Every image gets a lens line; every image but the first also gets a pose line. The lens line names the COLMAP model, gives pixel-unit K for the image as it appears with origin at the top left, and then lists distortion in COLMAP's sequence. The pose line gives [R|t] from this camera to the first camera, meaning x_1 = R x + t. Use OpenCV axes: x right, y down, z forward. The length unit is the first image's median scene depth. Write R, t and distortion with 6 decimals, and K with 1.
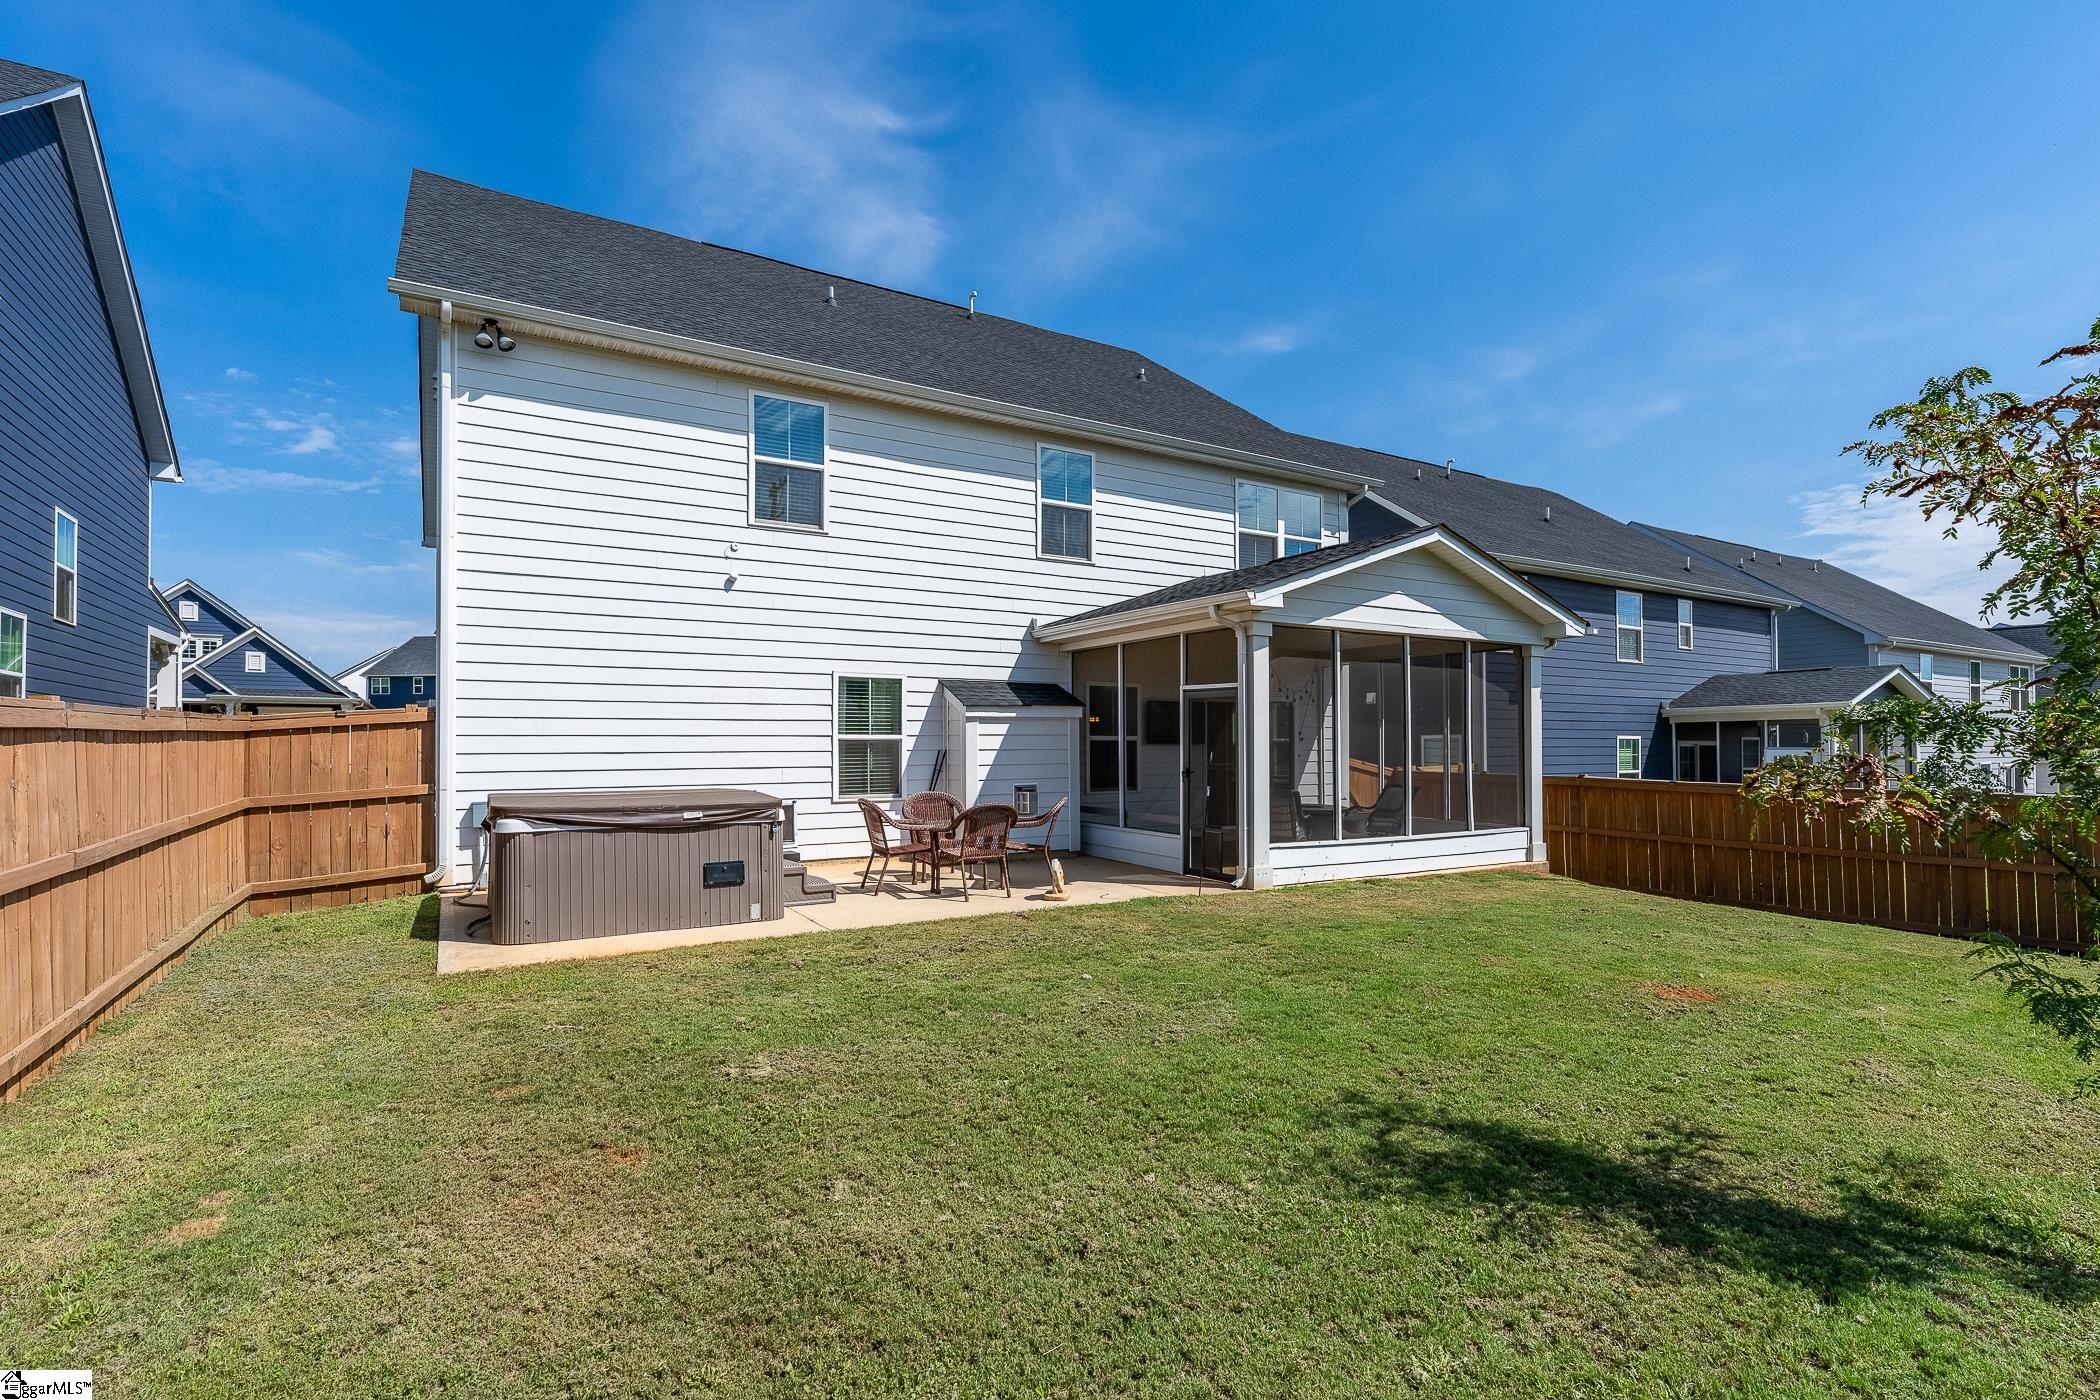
lens RADIAL K [[989.7, 0, 1048.2], [0, 989.7, 741.7], [0, 0, 1]] dist [-0.001242, -0.000221]
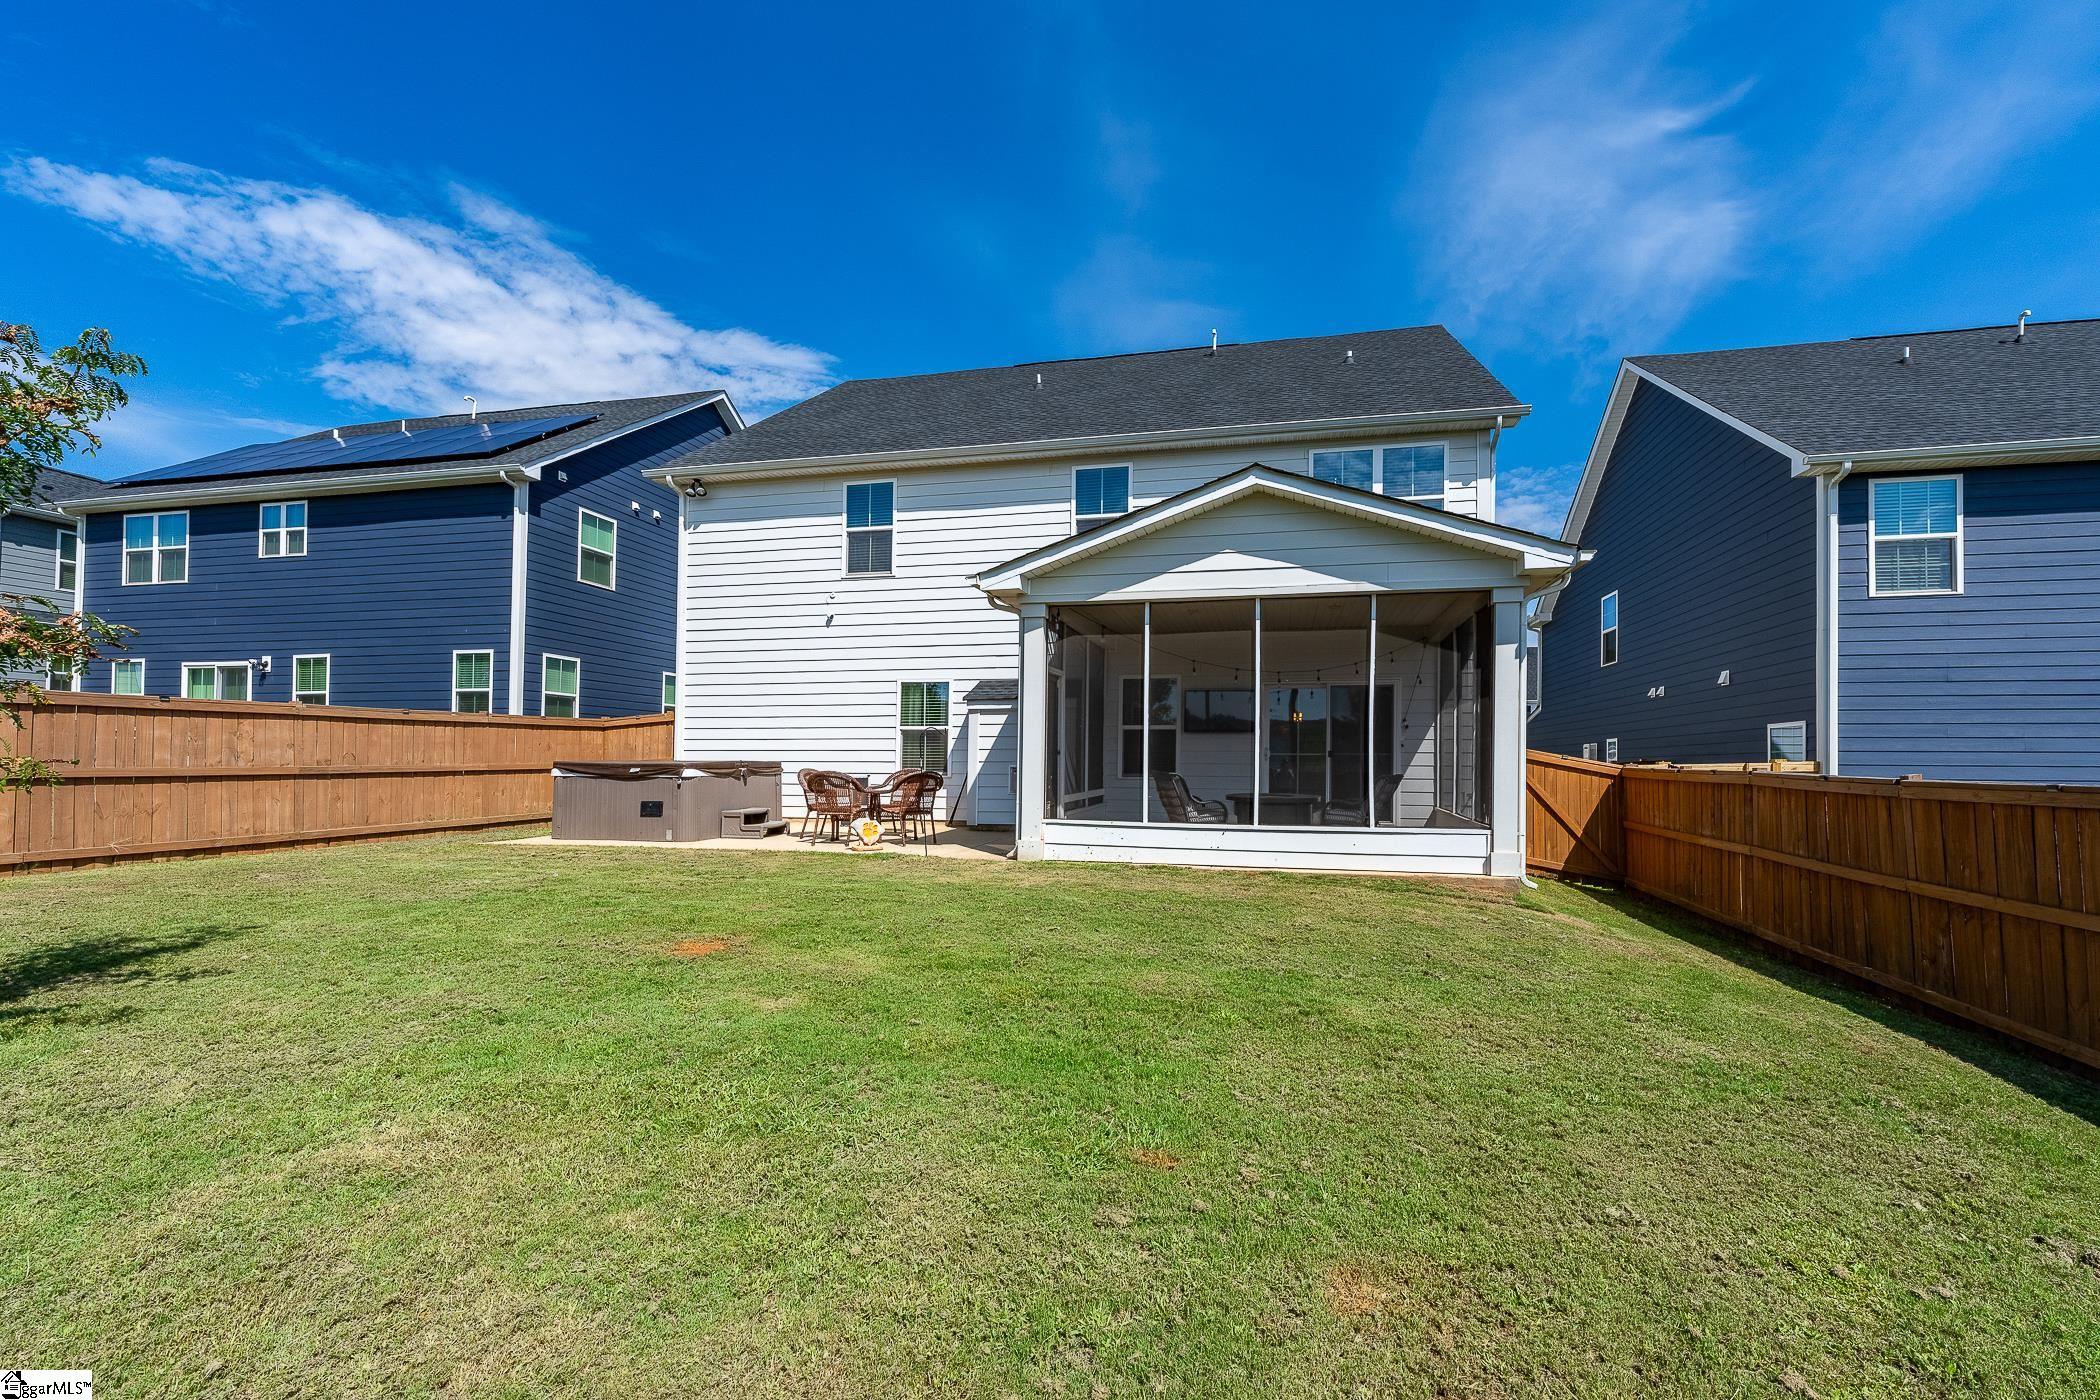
lens RADIAL K [[848.8, 0, 1047.6], [0, 848.8, 756.0], [0, 0, 1]] dist [-0.001545, -0.000275]
pose [[0.726775, 0.001685, -0.686873, 0.722517], [-0.004084, 0.999990, -0.001868, 0.034604], [0.686863, 0.004163, 0.726775, 0.312760]]
